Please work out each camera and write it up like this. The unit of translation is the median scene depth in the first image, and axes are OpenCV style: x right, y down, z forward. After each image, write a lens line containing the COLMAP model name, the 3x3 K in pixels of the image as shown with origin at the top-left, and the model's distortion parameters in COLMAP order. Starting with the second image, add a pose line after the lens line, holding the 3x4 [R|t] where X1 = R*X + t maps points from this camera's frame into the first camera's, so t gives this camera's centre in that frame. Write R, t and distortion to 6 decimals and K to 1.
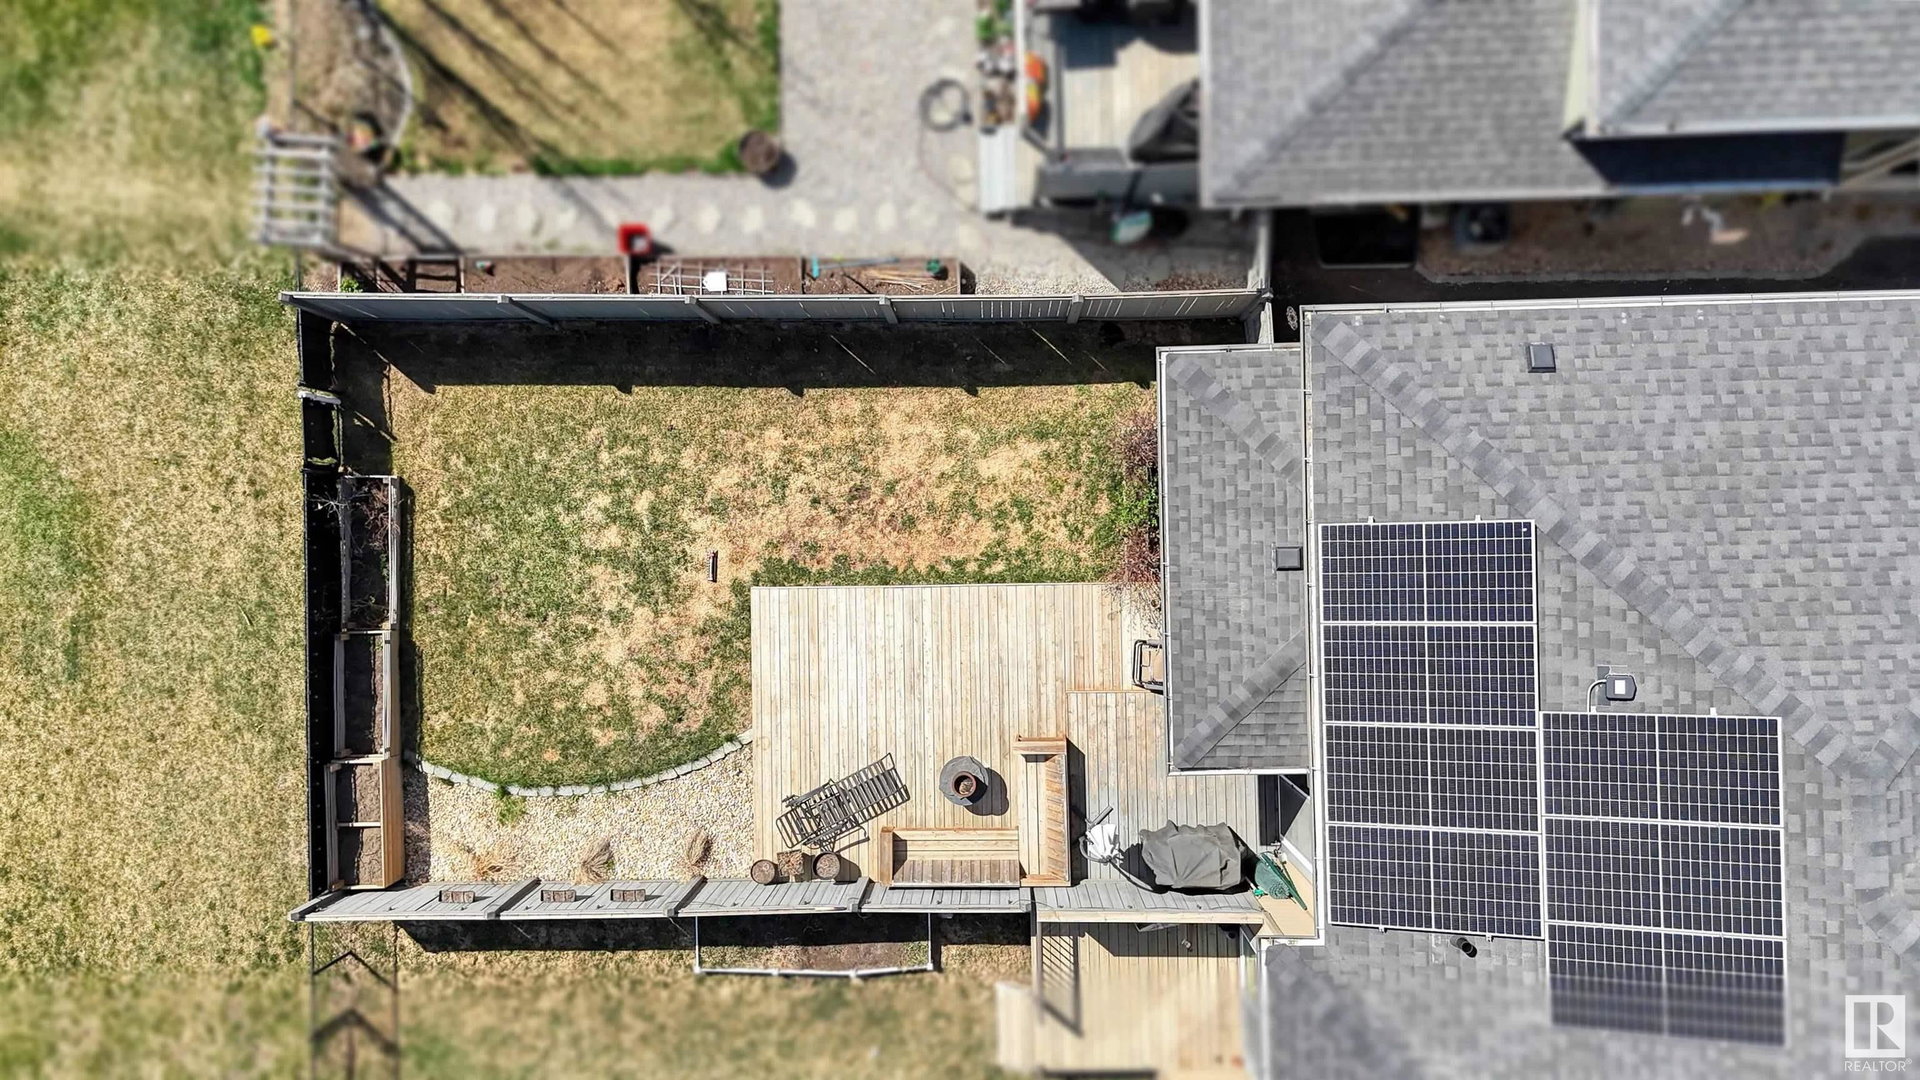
lens RADIAL K [[1414.2, 0, 971.6], [0, 1414.2, 548.0], [0, 0, 1]] dist [0.064589, -0.033293]
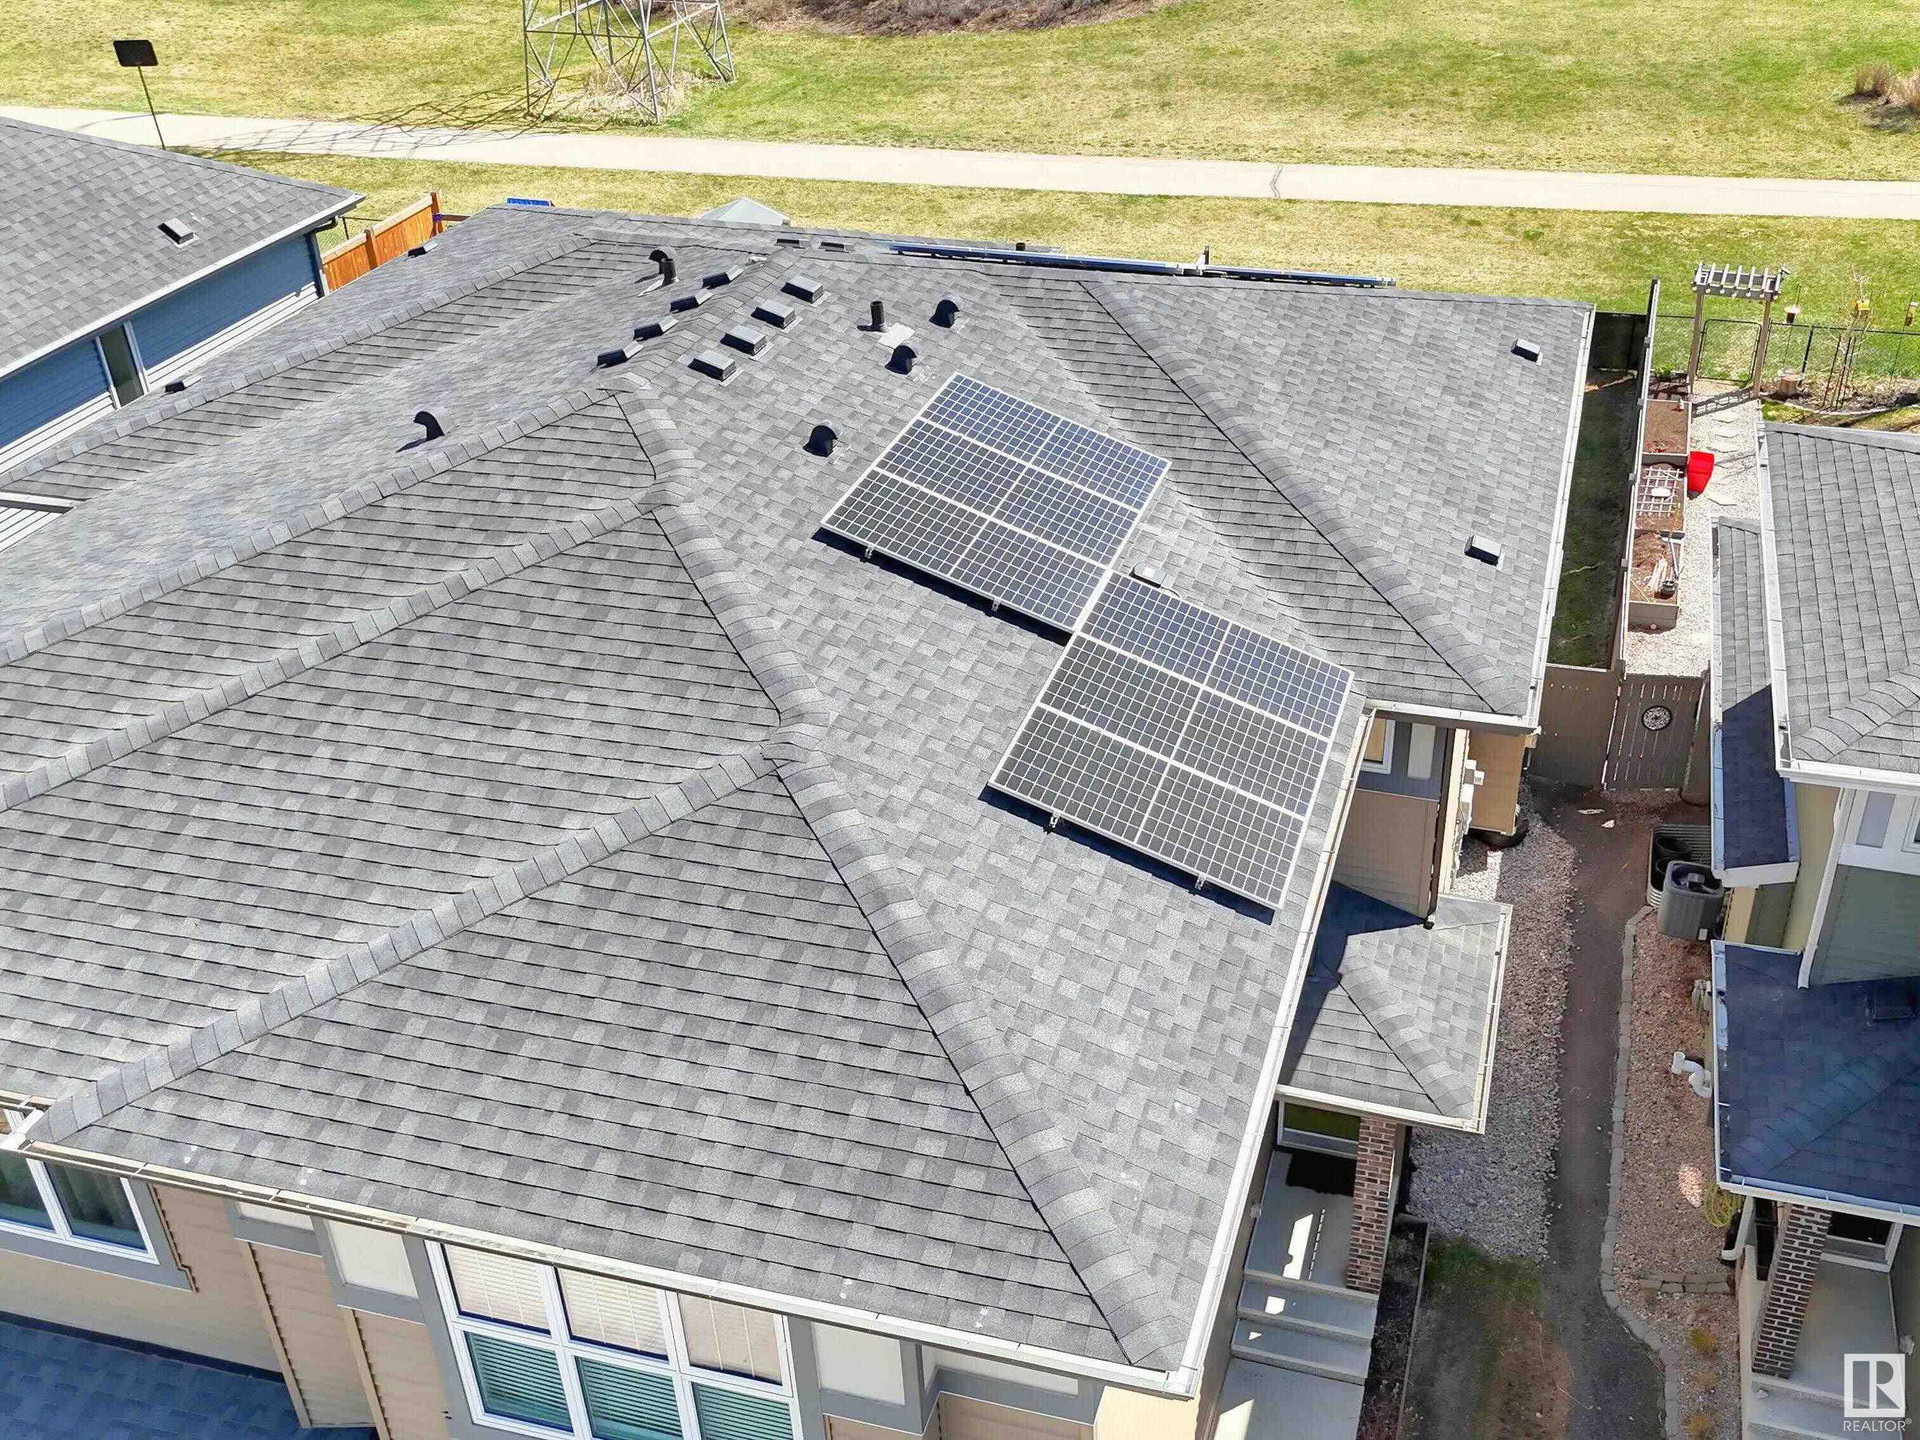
lens RADIAL K [[1894.6, 0, 1097.6], [0, 1894.6, 739.8], [0, 0, 1]] dist [0.025421, 0.000000]
pose [[-0.274865, 0.529312, -0.802670, 1.220322], [-0.961379, -0.139058, 0.237513, -0.140856], [0.014101, 0.836954, 0.547092, 0.336548]]
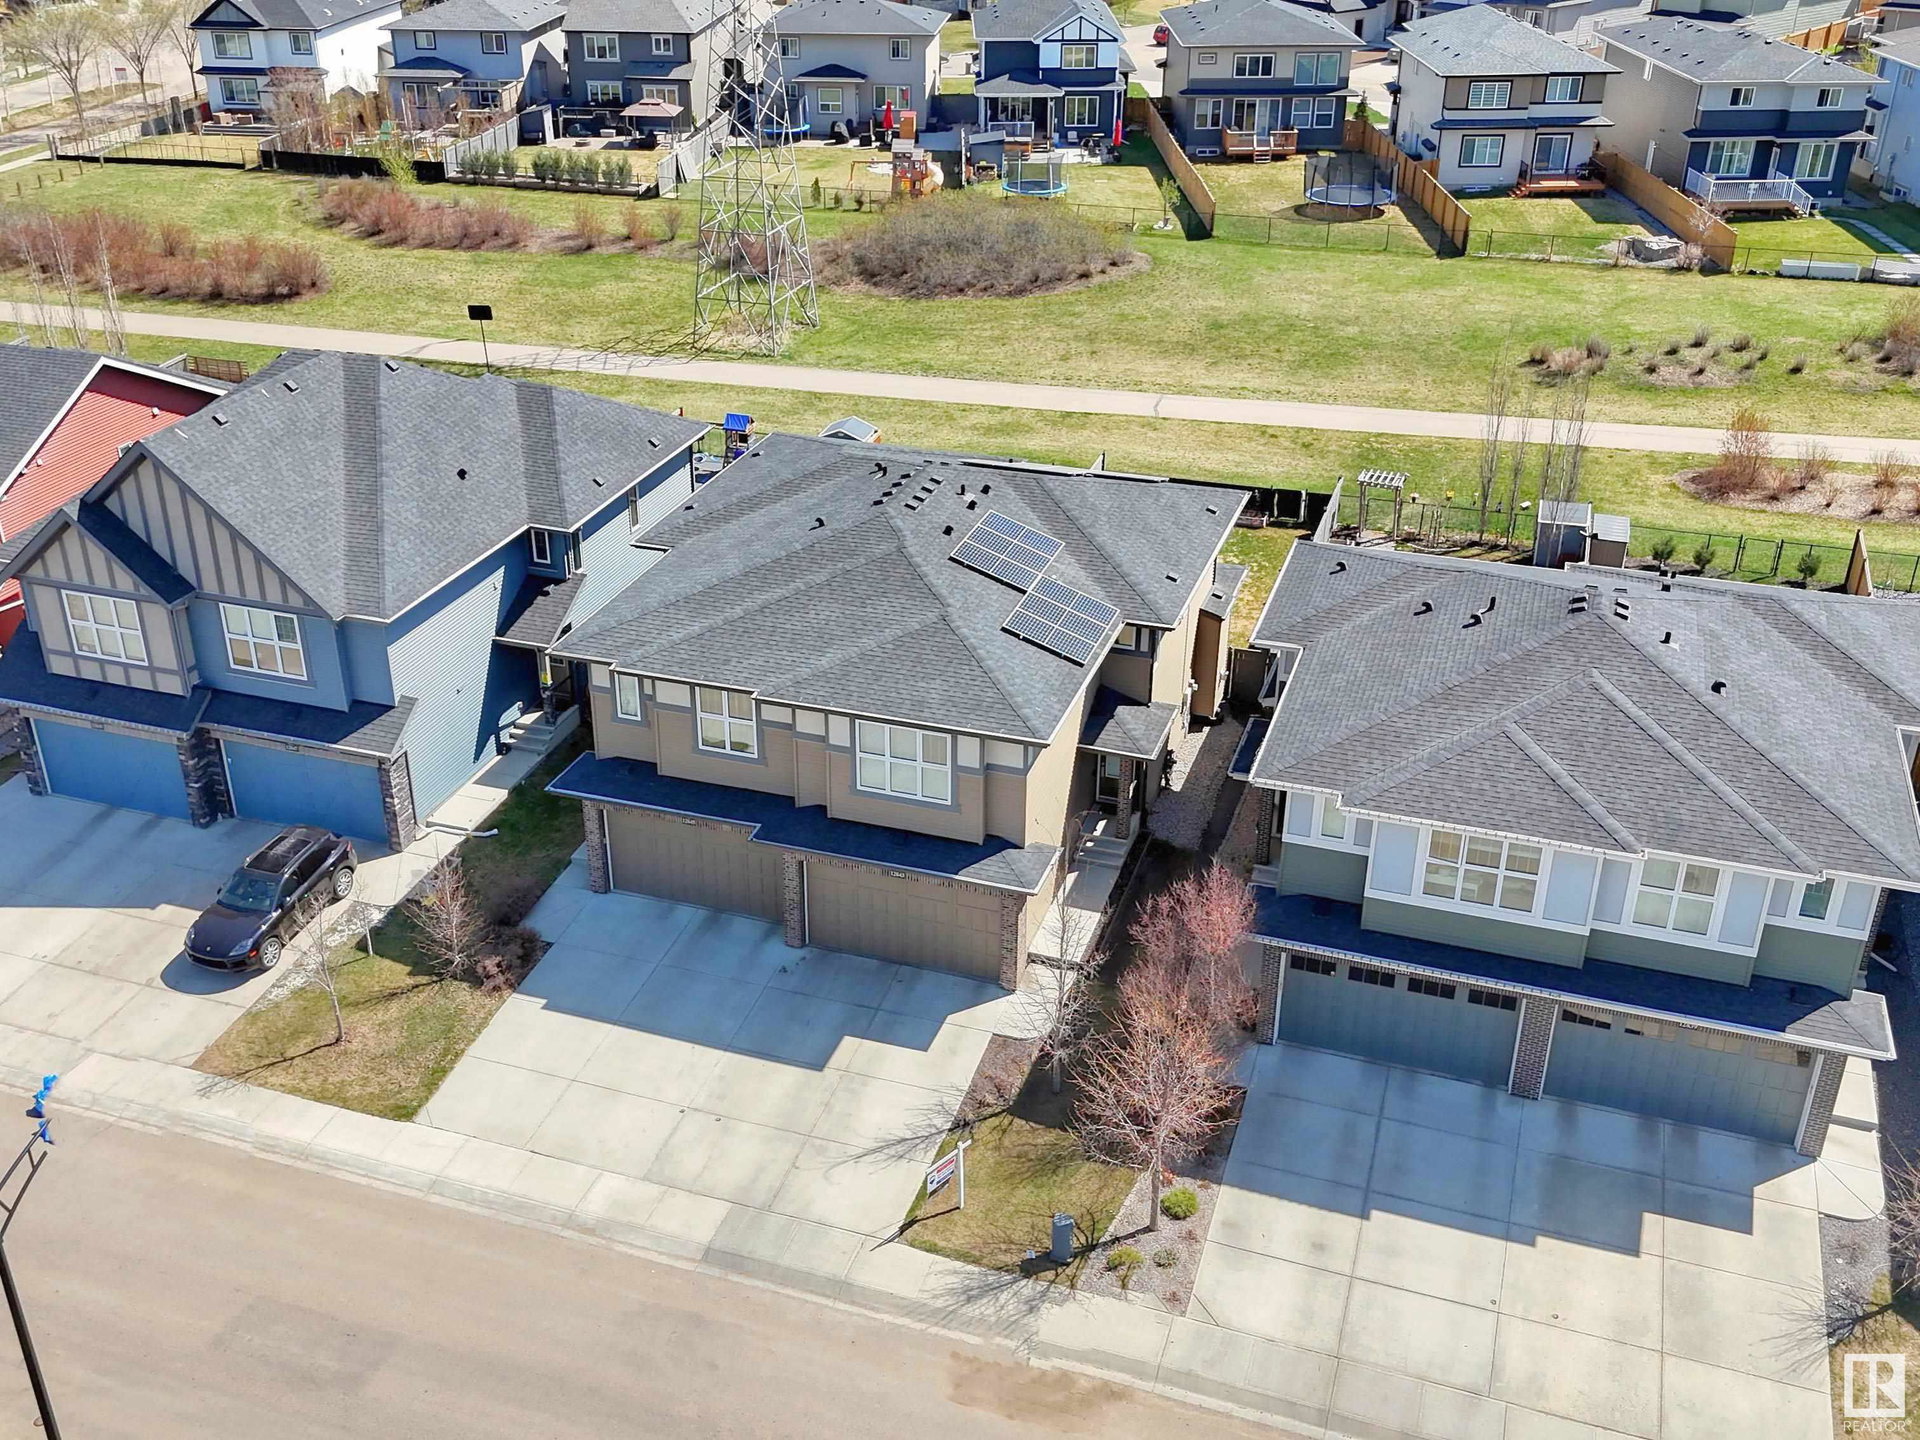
lens RADIAL K [[1894.6, 0, 891.6], [0, 1894.6, 731.5], [0, 0, 1]] dist [0.025421, 0.000000]
pose [[-0.358214, 0.449082, -0.818540, 2.534557], [-0.933538, -0.159342, 0.321119, -0.533413], [0.013781, 0.879168, 0.476313, -0.207650]]
